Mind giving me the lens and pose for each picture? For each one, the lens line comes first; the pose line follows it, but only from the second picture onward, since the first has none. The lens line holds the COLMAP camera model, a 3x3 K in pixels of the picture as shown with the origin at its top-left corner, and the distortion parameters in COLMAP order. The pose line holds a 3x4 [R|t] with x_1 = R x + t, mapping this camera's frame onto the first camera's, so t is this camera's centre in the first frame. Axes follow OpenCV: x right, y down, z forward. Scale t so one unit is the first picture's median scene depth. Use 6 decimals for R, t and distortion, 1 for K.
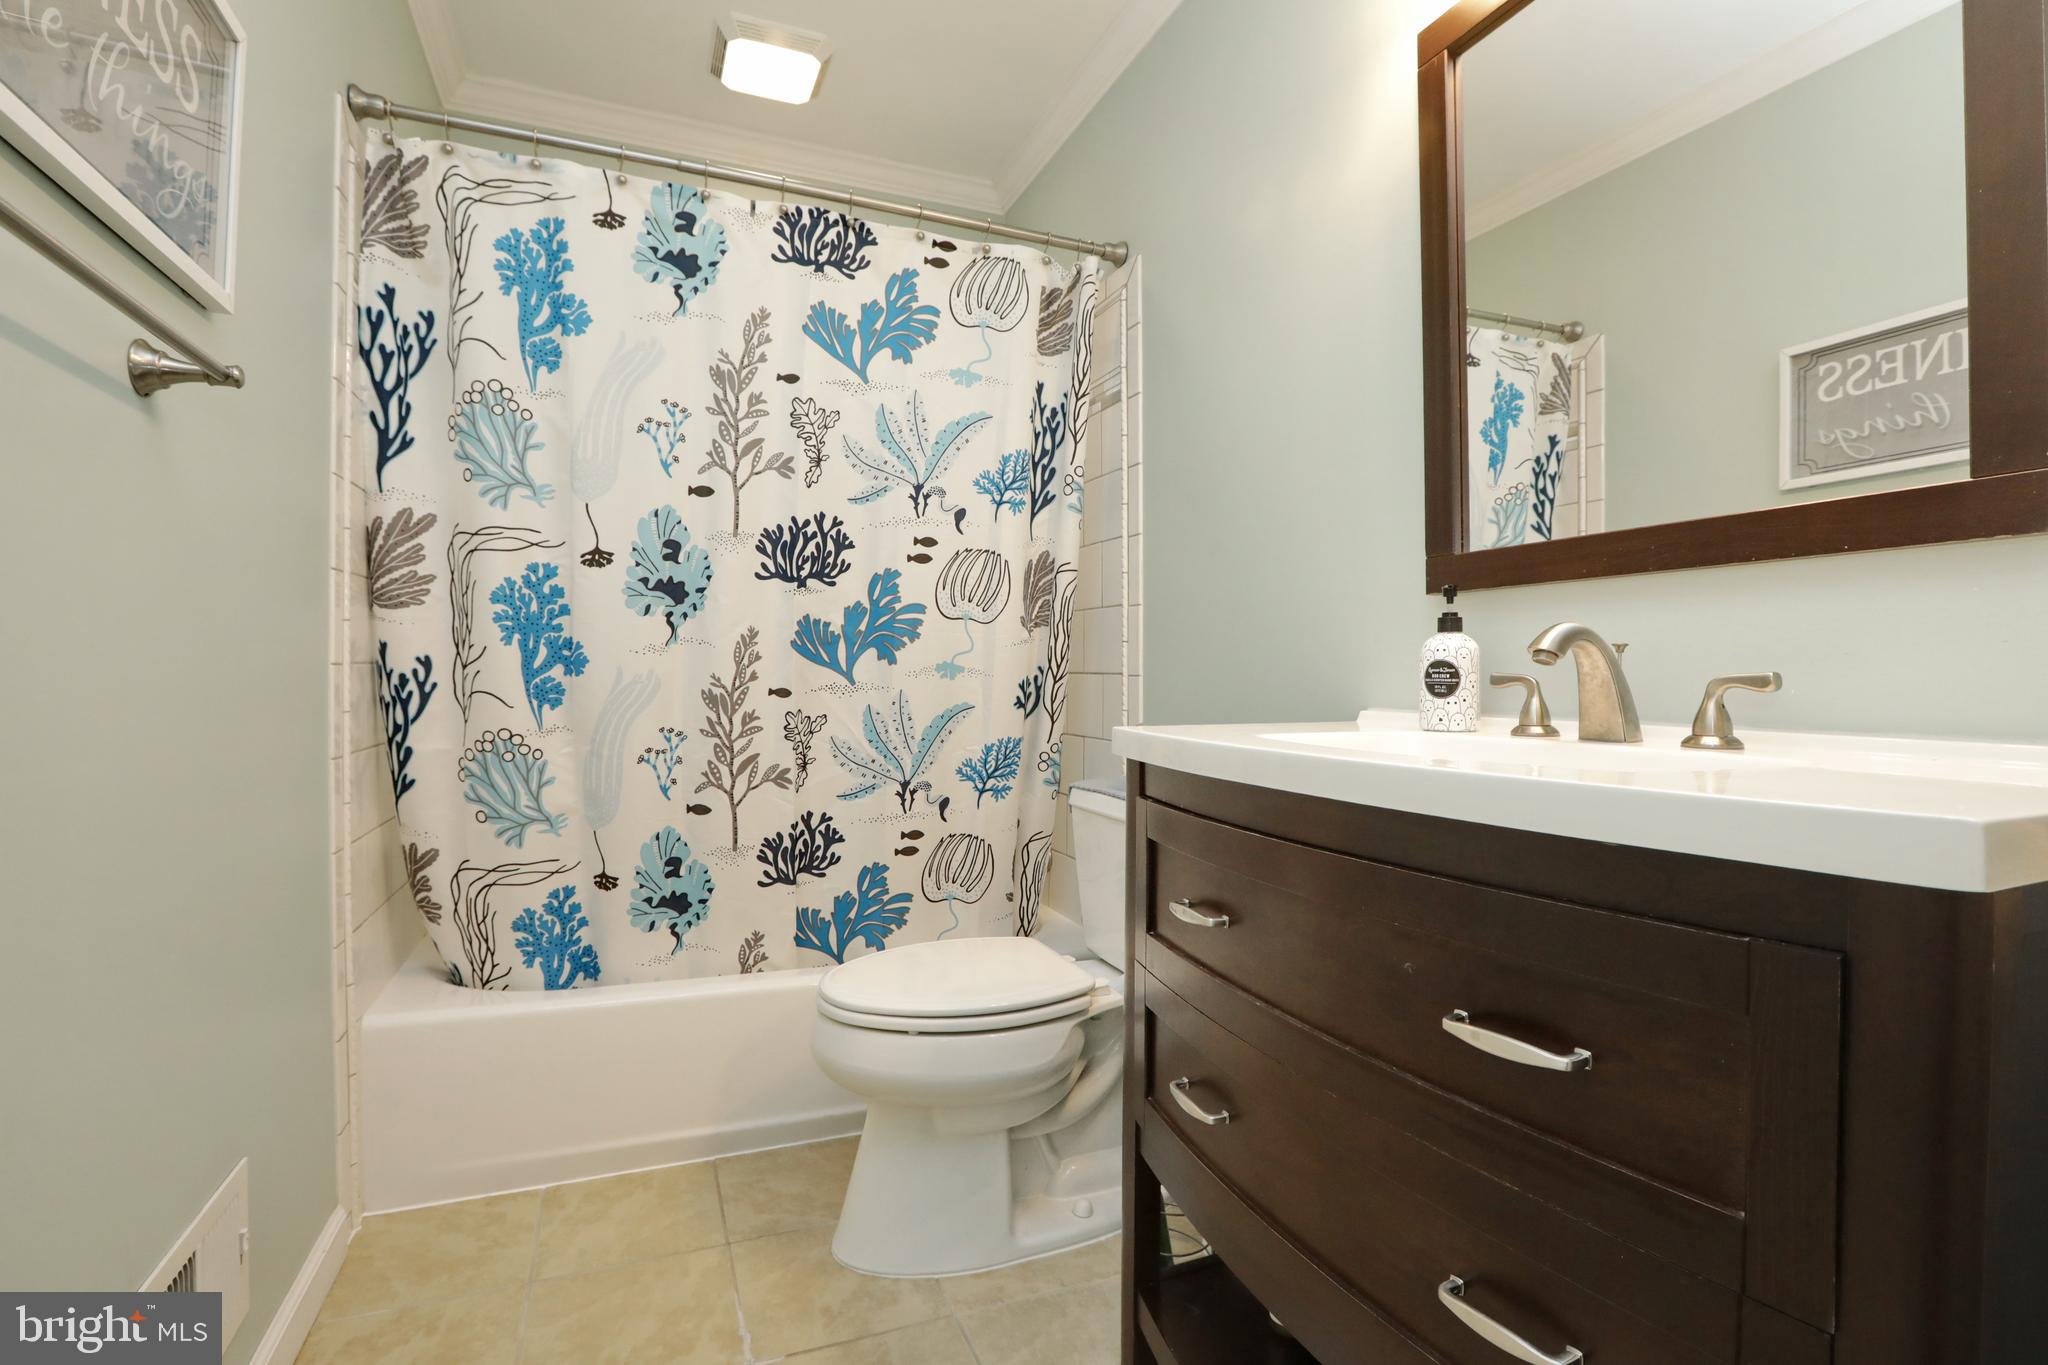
lens RADIAL K [[962.8, 0, 1018.0], [0, 962.8, 672.4], [0, 0, 1]] dist [-0.036040, 0.007555]
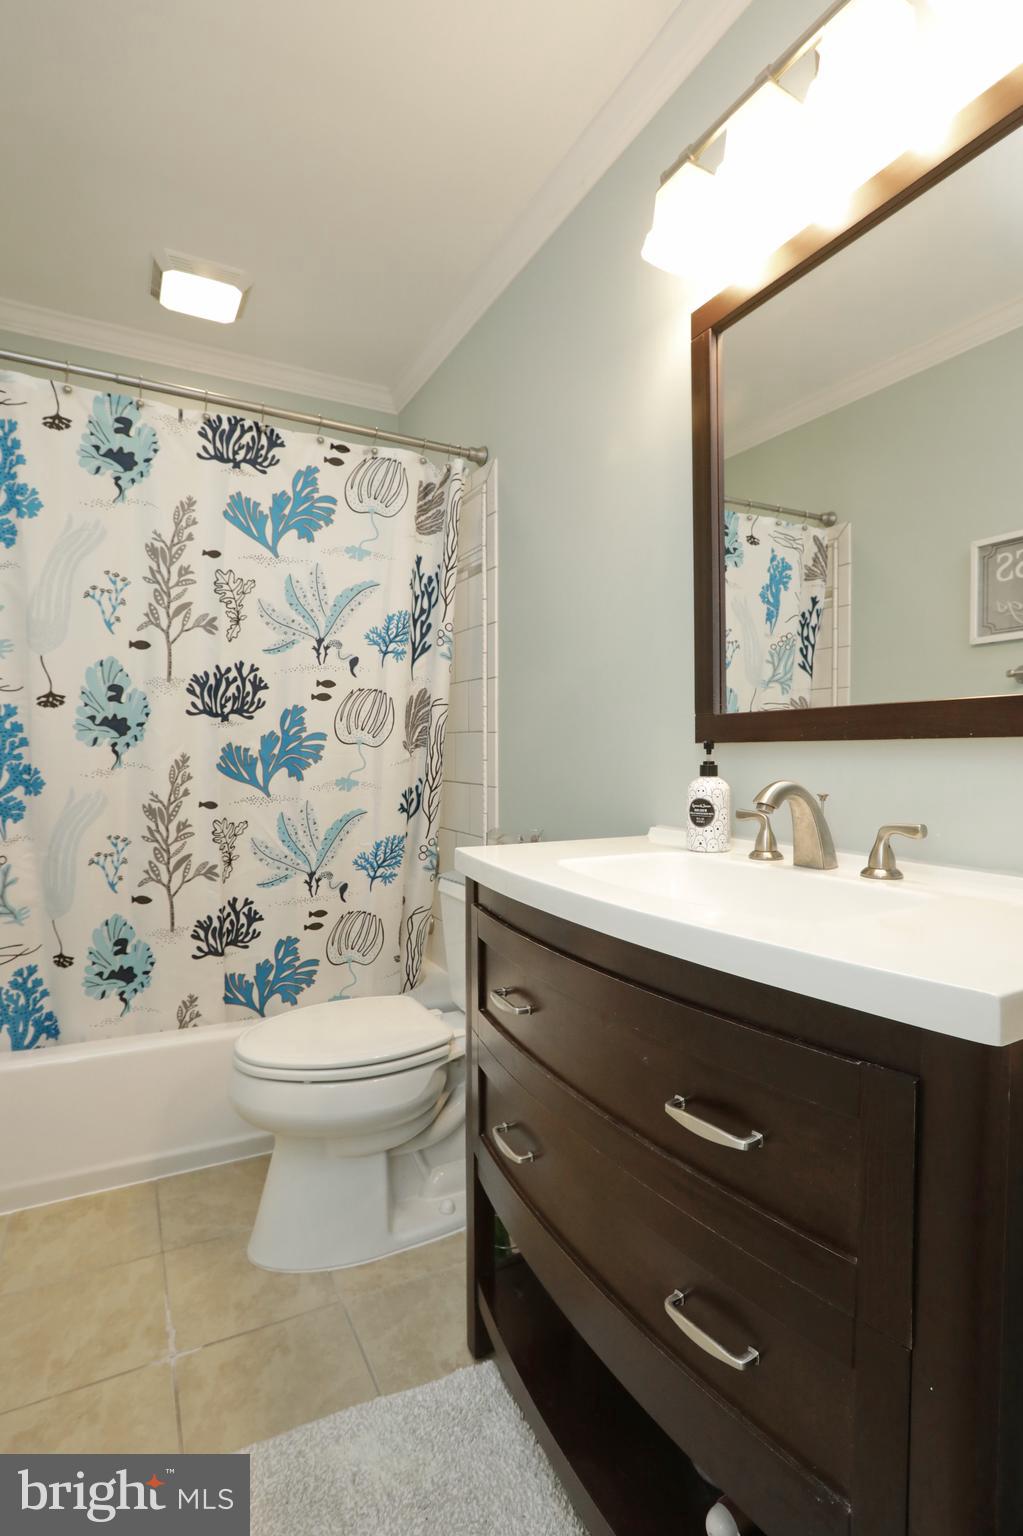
lens RADIAL K [[754.0, 0, 502.8], [0, 754.0, 761.1], [0, 0, 1]] dist [-0.026931, 0.006266]
pose [[0.995743, -0.004209, 0.092081, 0.045217], [0.002809, 0.999878, 0.015334, -0.050649], [-0.092134, -0.015010, 0.995633, -0.008787]]
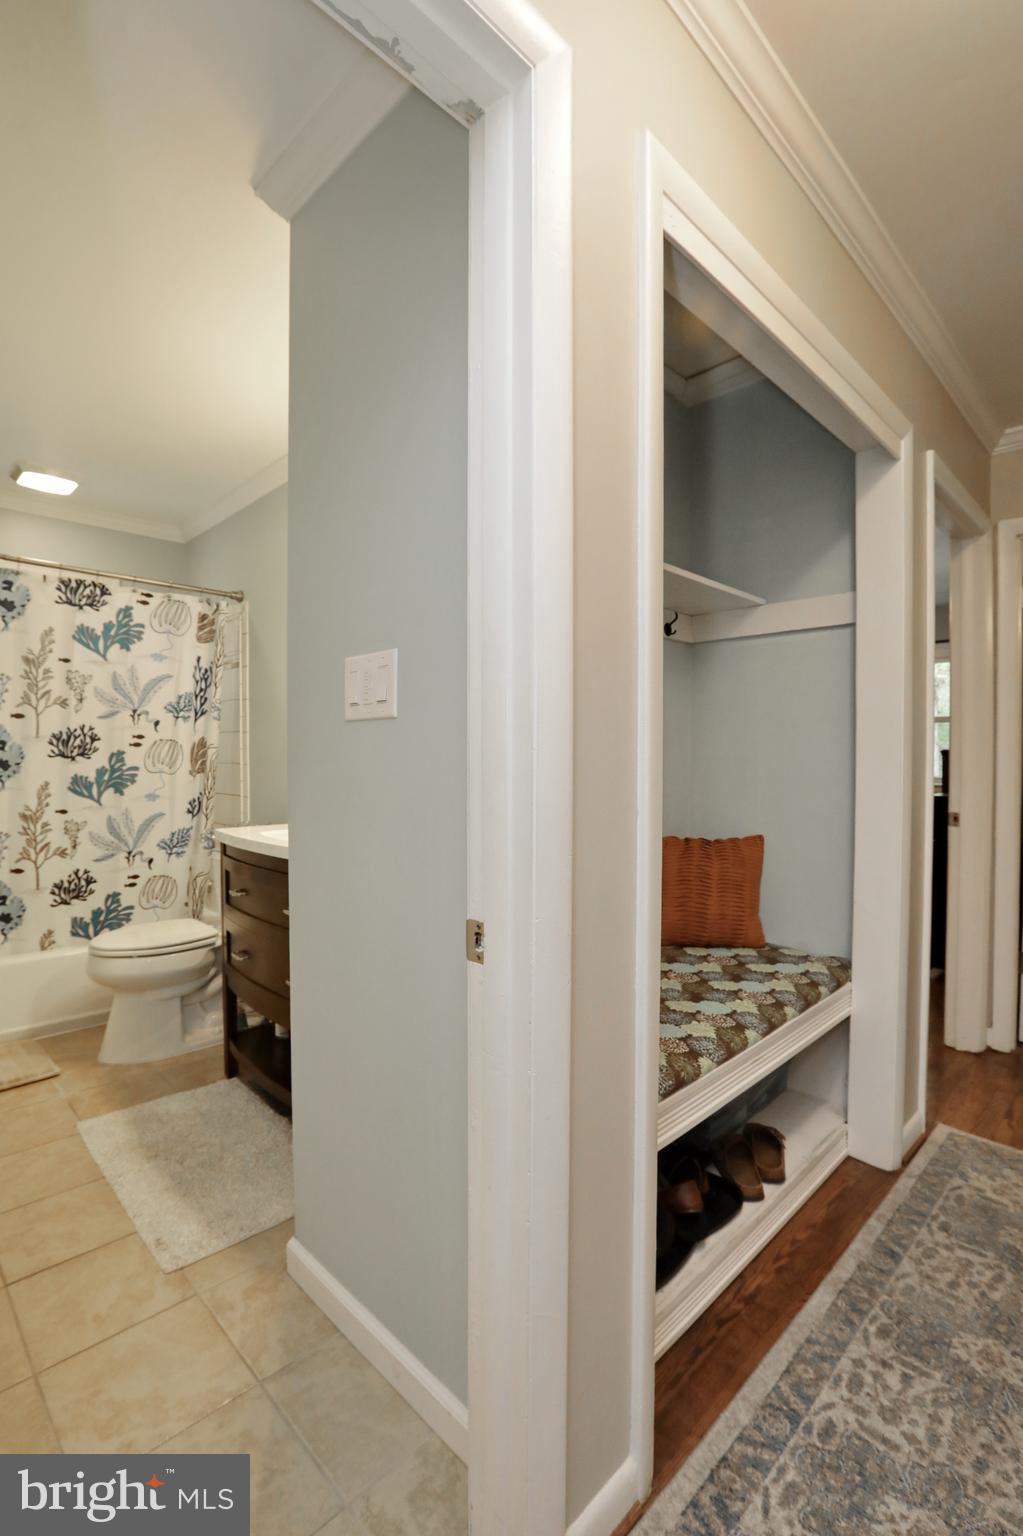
lens RADIAL K [[722.1, 0, 509.6], [0, 722.1, 761.4], [0, 0, 1]] dist [-0.036040, 0.007555]
pose [[0.930089, -0.009813, 0.367202, 0.085507], [0.003492, 0.999834, 0.017876, -0.111828], [-0.367317, -0.015345, 0.929969, -0.774793]]
